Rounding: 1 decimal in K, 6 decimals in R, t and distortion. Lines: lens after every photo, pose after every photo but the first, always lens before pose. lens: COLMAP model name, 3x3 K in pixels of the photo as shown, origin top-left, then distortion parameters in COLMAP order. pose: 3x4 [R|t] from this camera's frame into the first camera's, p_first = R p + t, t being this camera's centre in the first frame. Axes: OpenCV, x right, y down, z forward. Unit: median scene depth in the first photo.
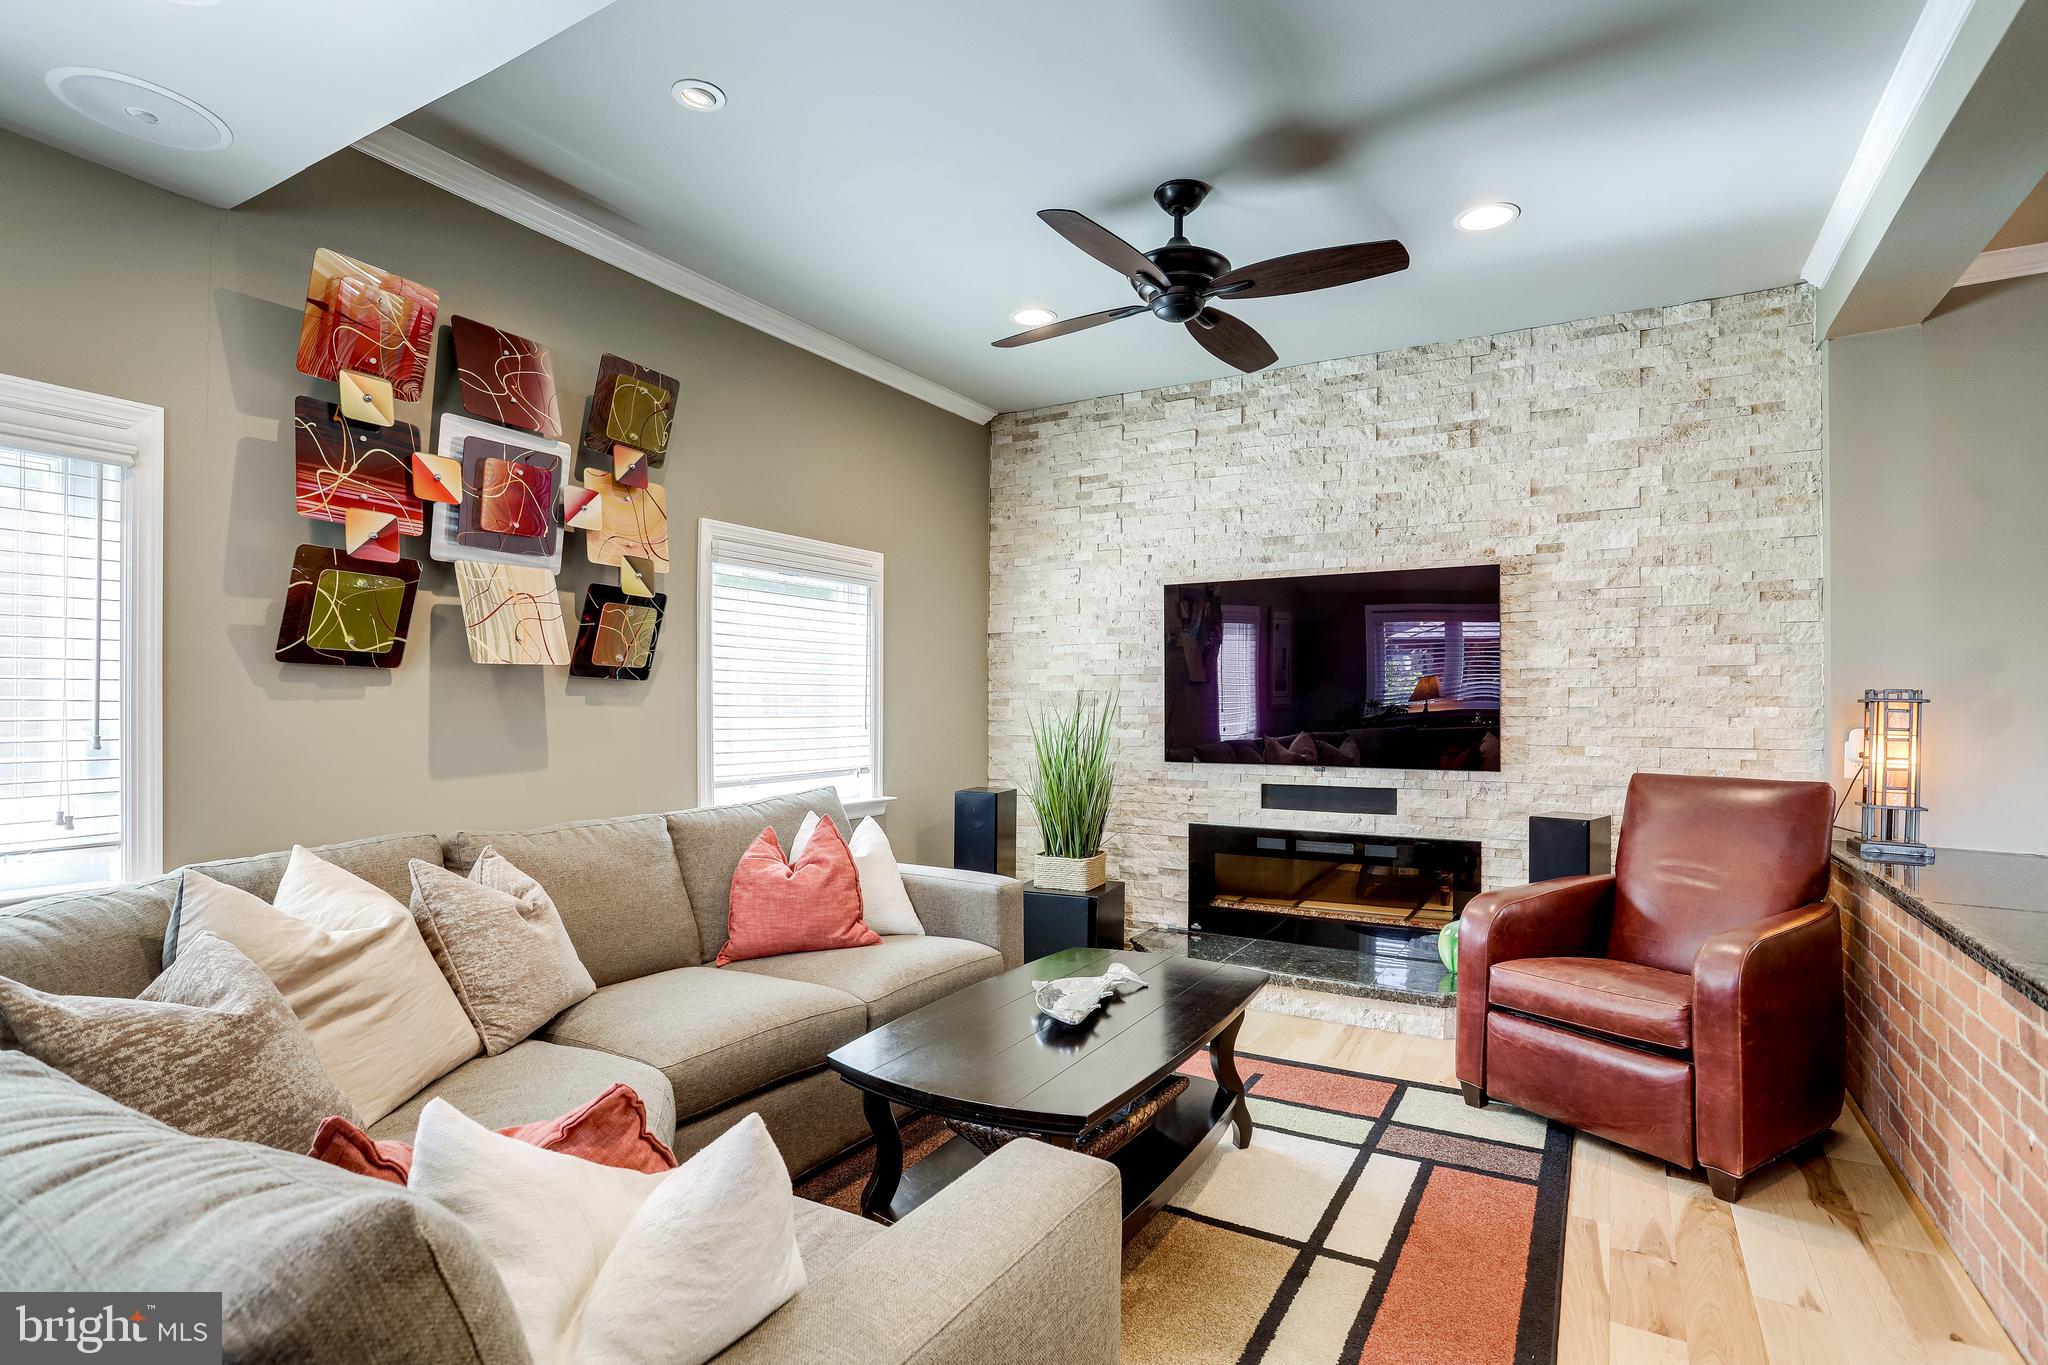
lens RADIAL K [[1024.9, 0, 1024.0], [0, 1024.9, 682.5], [0, 0, 1]] dist [-0.023468, -0.000223]
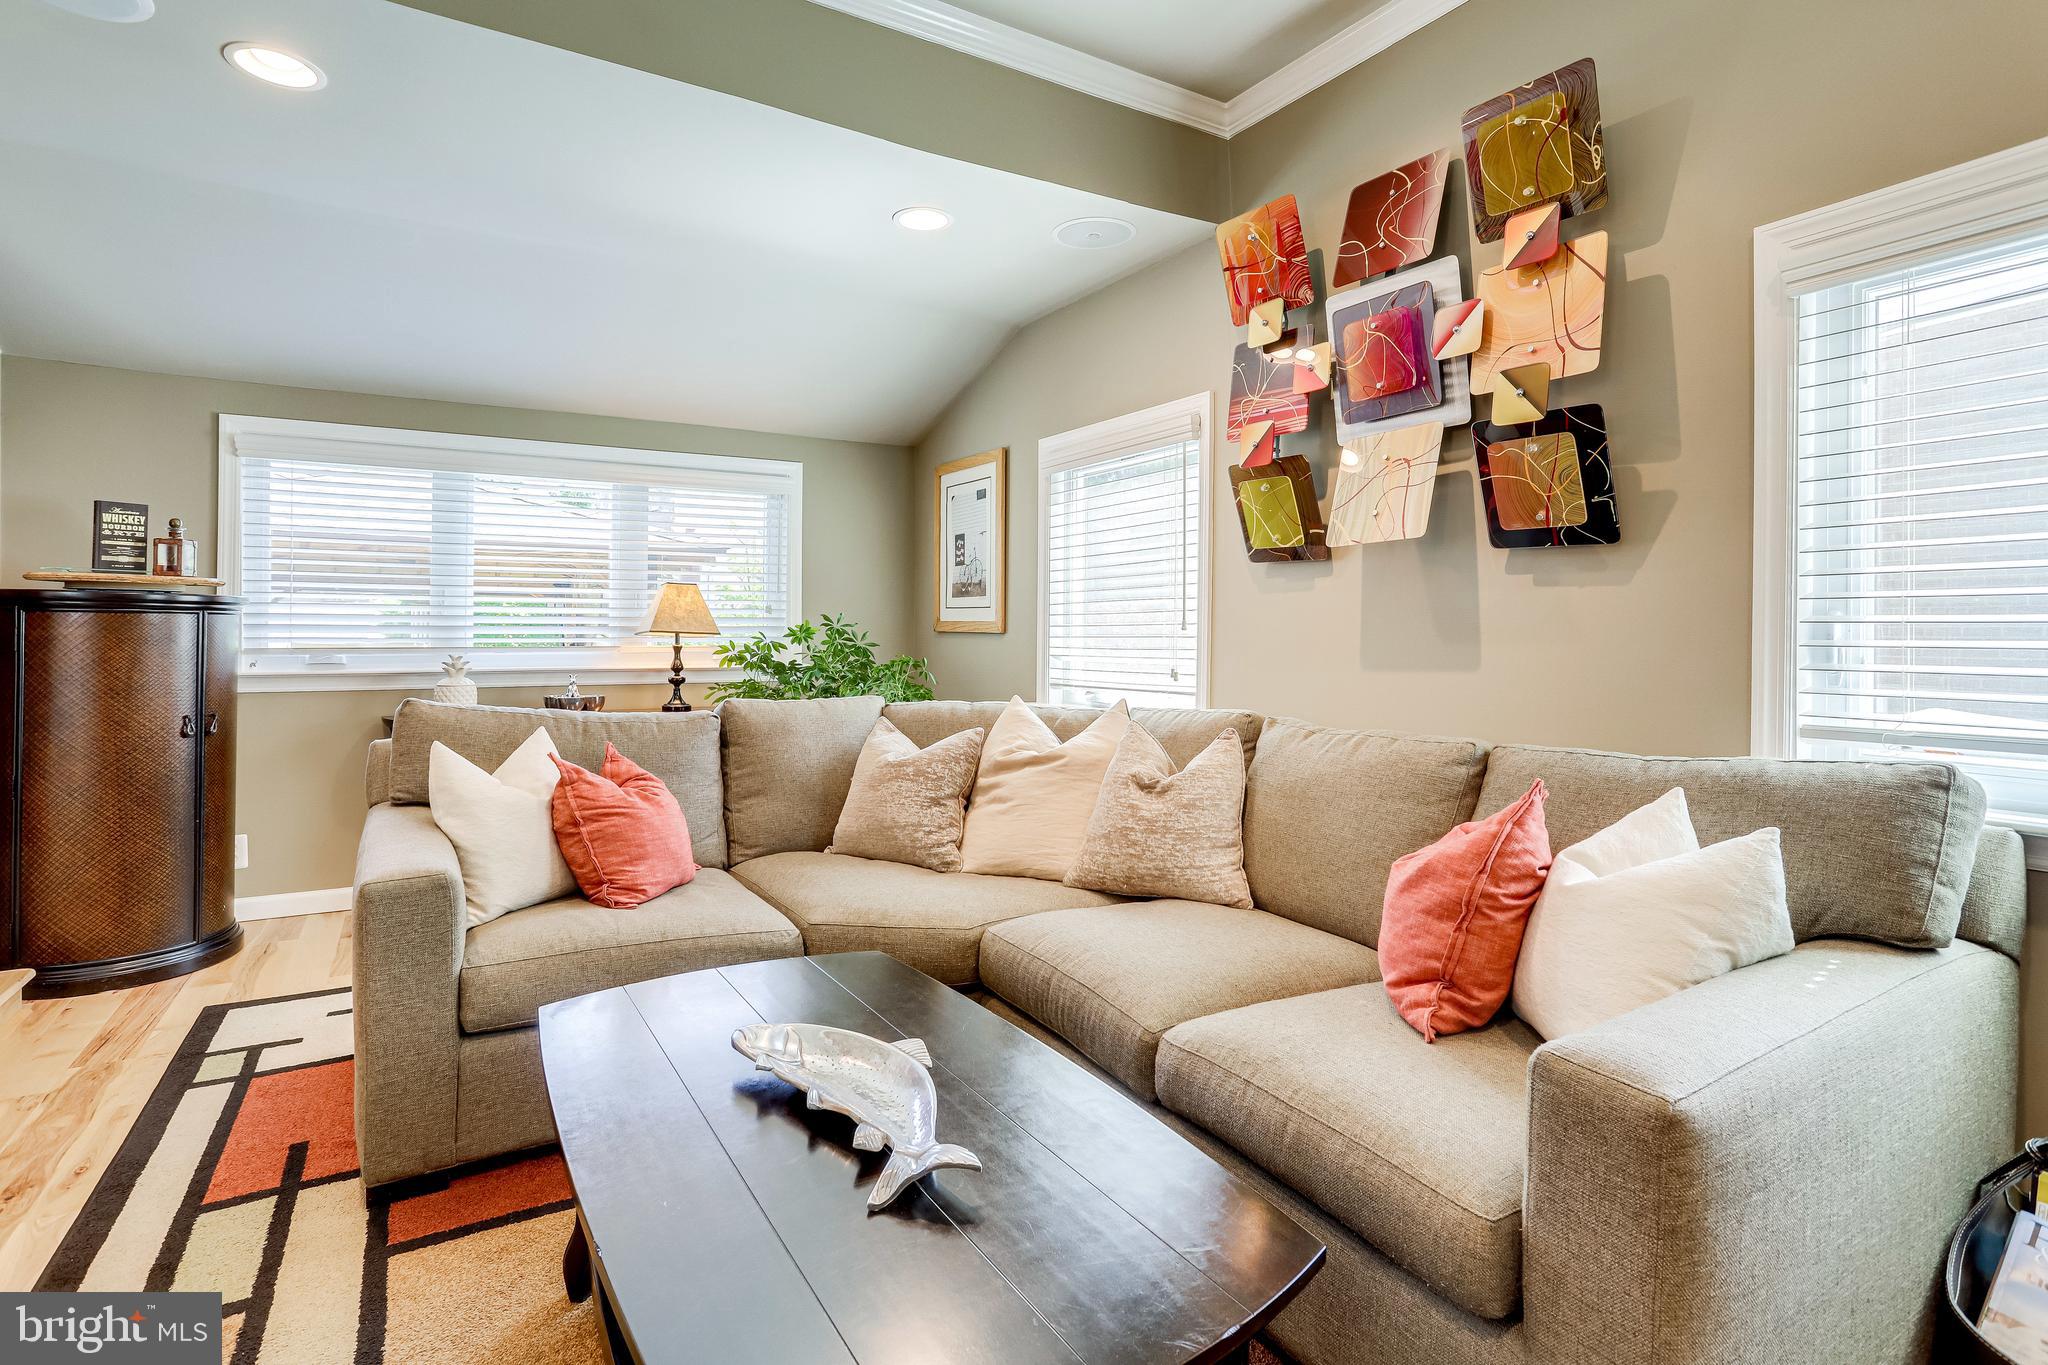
lens RADIAL K [[1005.2, 0, 1027.3], [0, 1005.2, 651.9], [0, 0, 1]] dist [-0.056211, 0.028194]
pose [[-0.469033, 0.013924, -0.883071, 0.381908], [0.016837, 0.999835, 0.006822, 0.060750], [0.883020, -0.011668, -0.469190, 1.068724]]
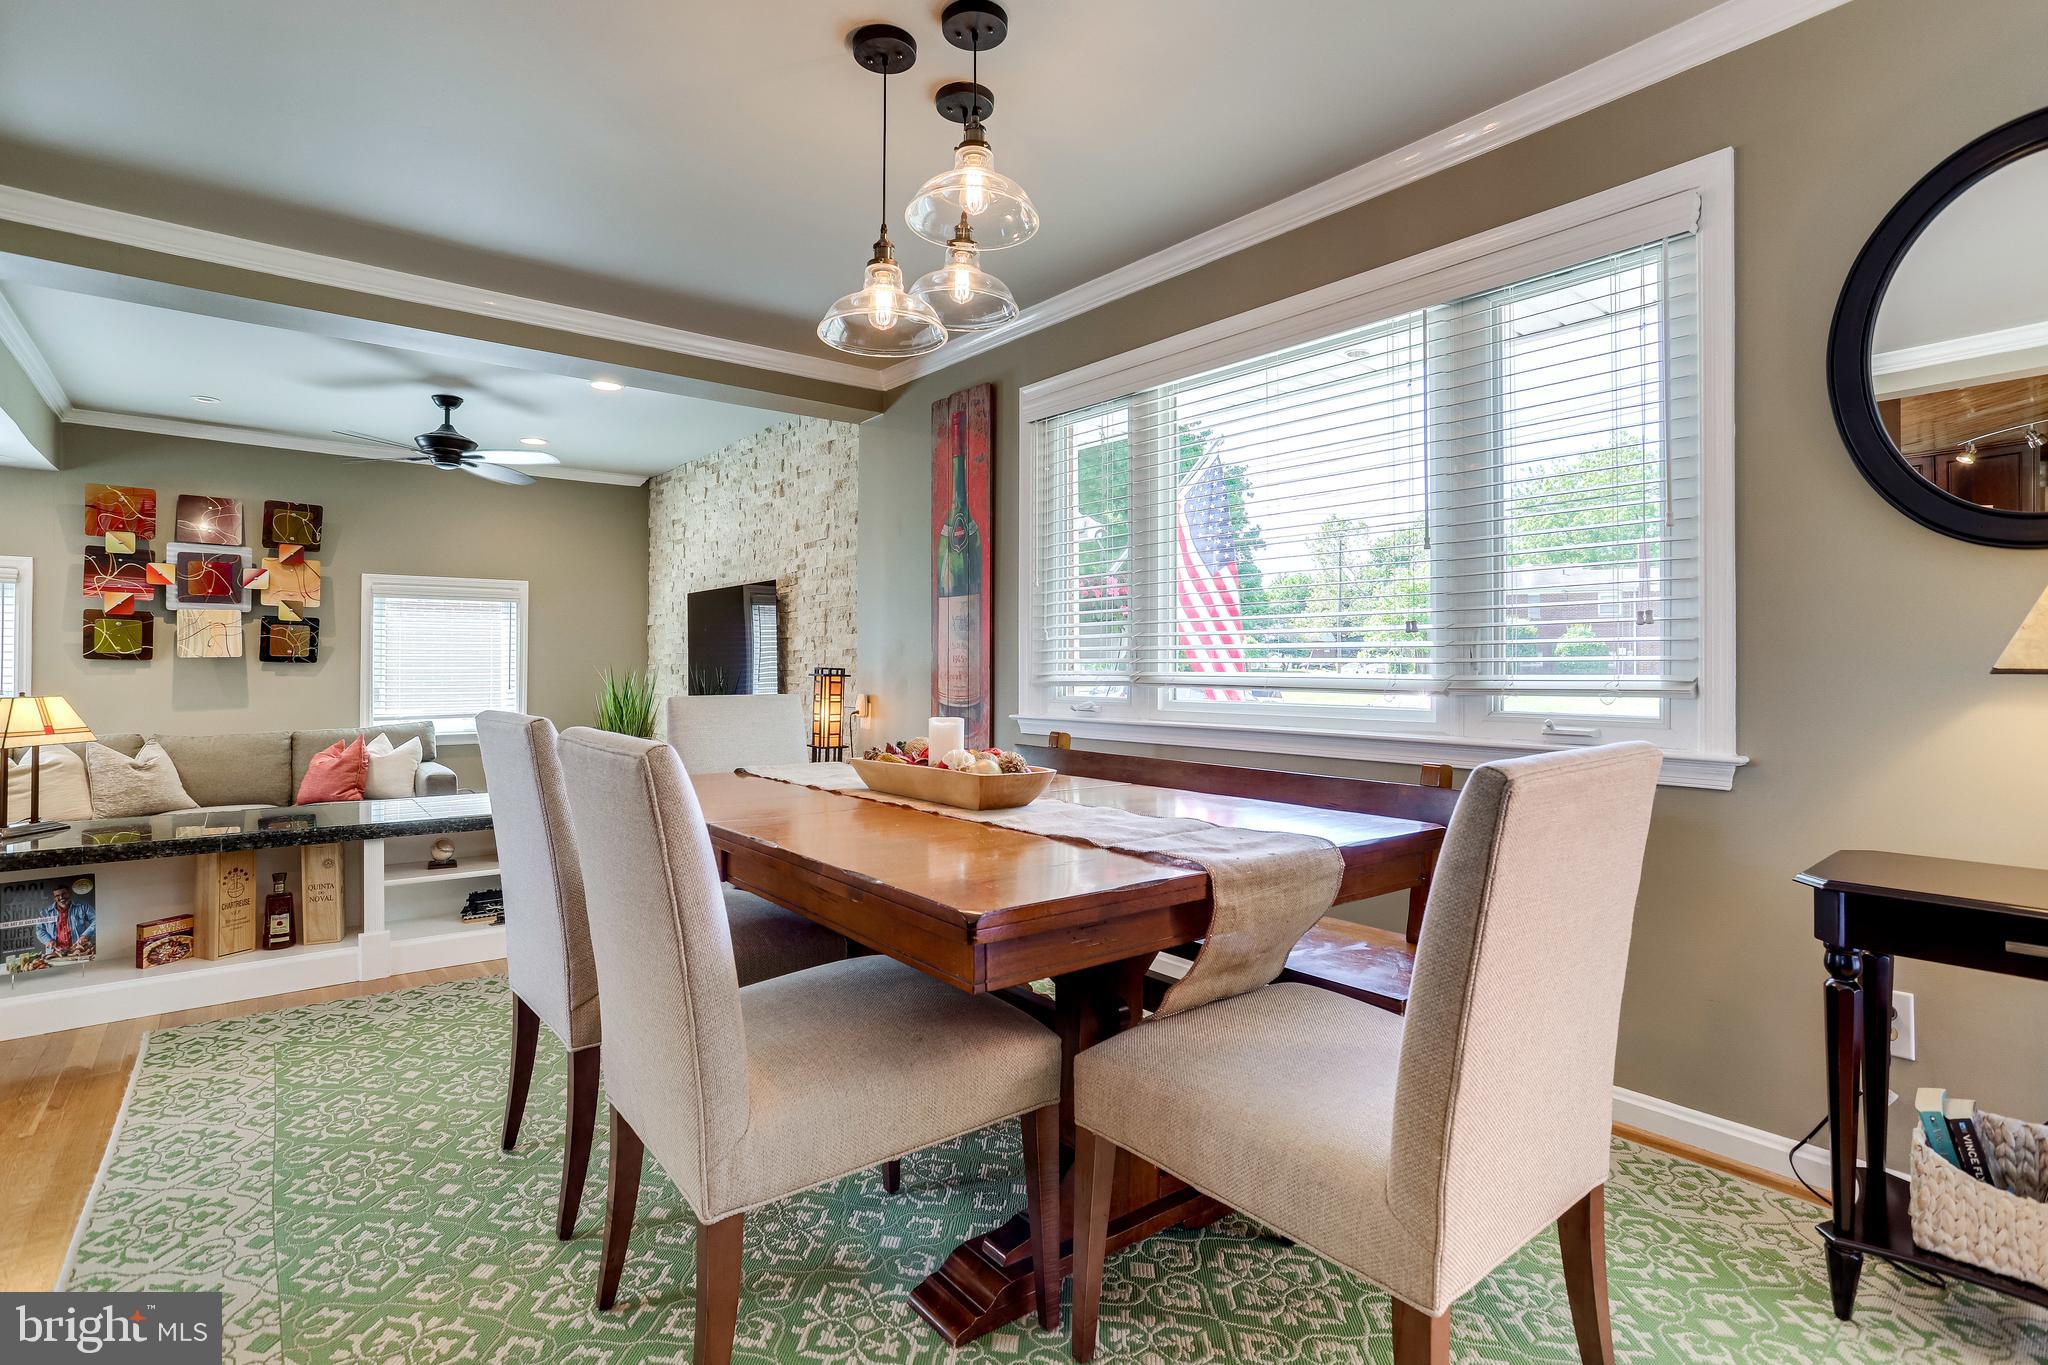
lens RADIAL K [[1005.2, 0, 1027.3], [0, 1005.2, 651.9], [0, 0, 1]] dist [-0.056211, 0.028194]
pose [[0.932078, -0.006998, -0.362191, 1.710170], [0.009590, 0.999940, 0.005359, -0.022108], [0.362131, -0.008469, 0.932089, -0.262092]]
